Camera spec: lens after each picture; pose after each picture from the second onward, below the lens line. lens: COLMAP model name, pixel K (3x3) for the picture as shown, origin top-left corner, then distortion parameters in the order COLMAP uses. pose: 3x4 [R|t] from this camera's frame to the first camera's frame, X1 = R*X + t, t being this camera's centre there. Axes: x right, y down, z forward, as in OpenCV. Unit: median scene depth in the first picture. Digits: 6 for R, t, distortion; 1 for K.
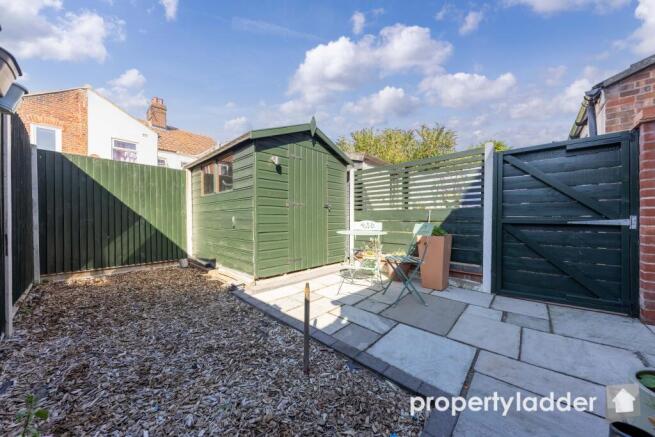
lens RADIAL K [[227.1, 0, 327.6], [0, 227.1, 217.4], [0, 0, 1]] dist [0.008349, -0.001539]
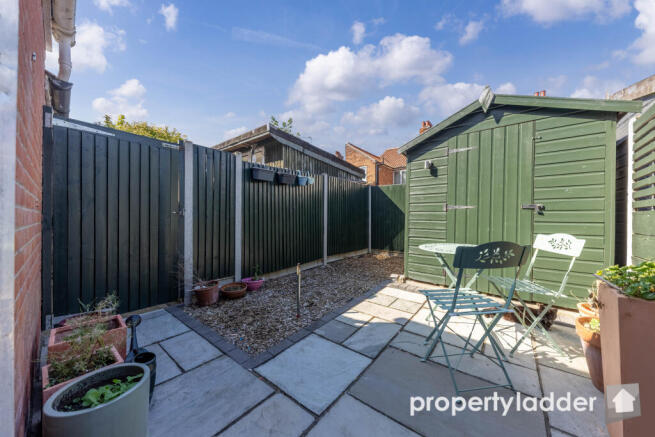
lens RADIAL K [[227.1, 0, 329.1], [0, 227.1, 218.3], [0, 0, 1]] dist [0.008349, -0.001539]
pose [[0.056388, 0.006772, -0.998386, 0.943994], [-0.009197, 0.999938, 0.006263, -0.028562], [0.998367, 0.008829, 0.056447, 0.684885]]
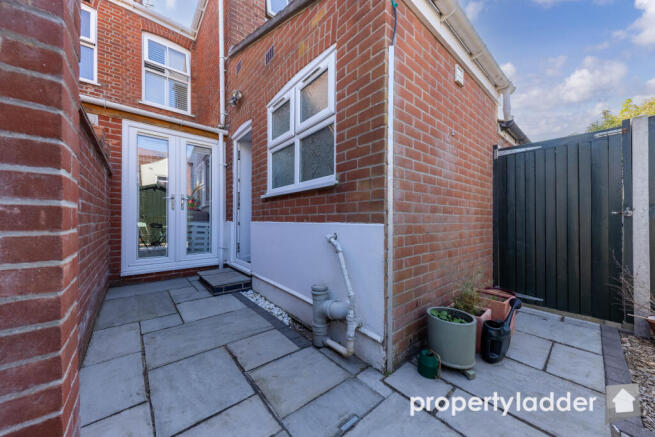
lens RADIAL K [[227.1, 0, 325.1], [0, 227.1, 220.1], [0, 0, 1]] dist [0.008349, -0.001539]
pose [[-0.990755, 0.005232, 0.135565, 0.811182], [0.005236, 0.999986, -0.000328, -0.019188], [-0.135565, 0.000385, -0.990768, 1.038351]]
